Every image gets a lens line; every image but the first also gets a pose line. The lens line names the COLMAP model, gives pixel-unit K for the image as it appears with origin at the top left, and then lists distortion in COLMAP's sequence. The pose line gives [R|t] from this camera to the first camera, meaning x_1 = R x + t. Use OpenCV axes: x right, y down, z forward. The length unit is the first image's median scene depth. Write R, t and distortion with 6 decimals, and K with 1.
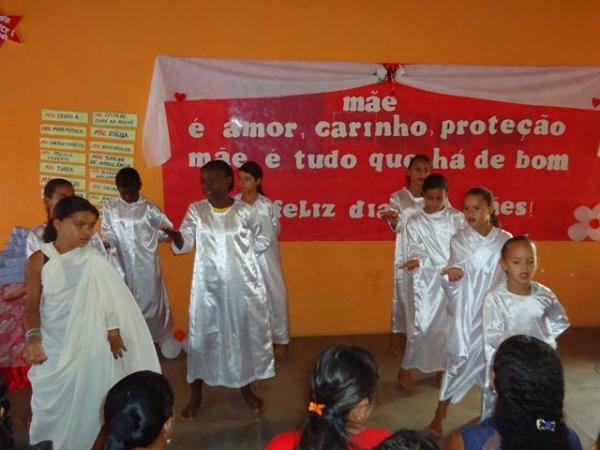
lens RADIAL K [[586.7, 0, 300.0], [0, 586.7, 225.0], [0, 0, 1]] dist [0.091608, -0.038783]
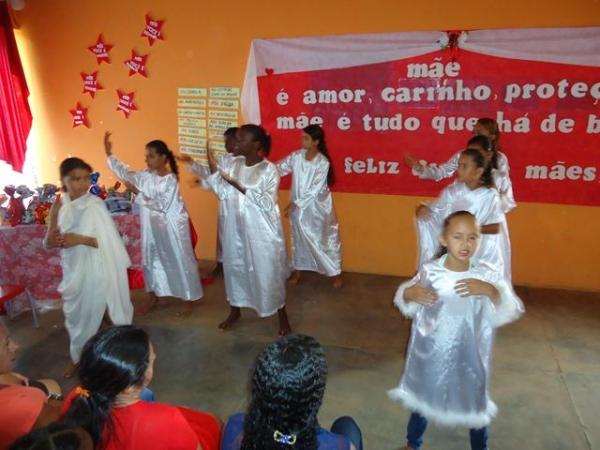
lens RADIAL K [[446.6, 0, 300.0], [0, 446.6, 225.0], [0, 0, 1]] dist [-0.076629, 0.034778]
pose [[0.918828, 0.084550, -0.385495, 0.225554], [-0.032241, 0.989598, 0.140201, -0.030941], [0.393339, -0.116392, 0.911996, 0.142339]]
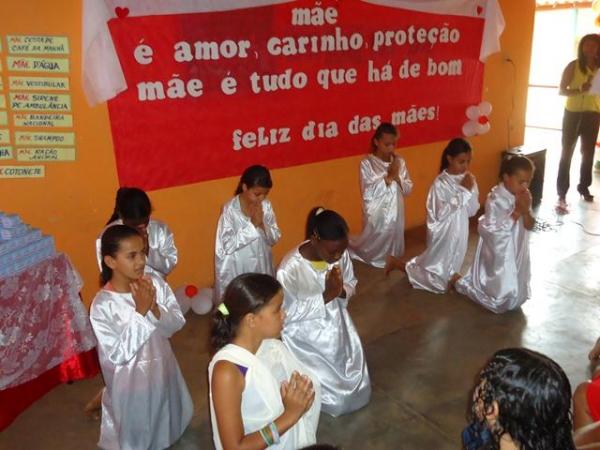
lens RADIAL K [[586.7, 0, 300.0], [0, 586.7, 225.0], [0, 0, 1]] dist [0.091608, -0.038783]
pose [[0.875511, -0.183052, 0.447184, -0.385205], [0.117787, 0.978398, 0.169893, -0.042034], [-0.468623, -0.096071, 0.878159, 0.143268]]
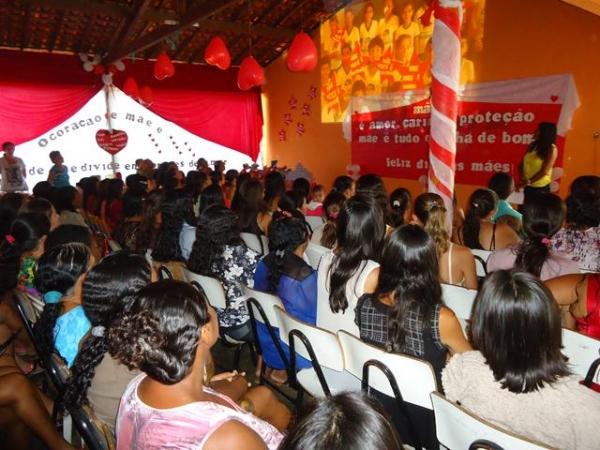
lens RADIAL K [[437.3, 0, 300.0], [0, 437.3, 225.0], [0, 0, 1]] dist [-0.006034, 0.004107]
pose [[0.529514, 0.149492, -0.835025, 1.152923], [-0.105748, 0.988304, 0.109875, 0.057512], [0.841684, 0.030122, 0.539129, -0.117076]]
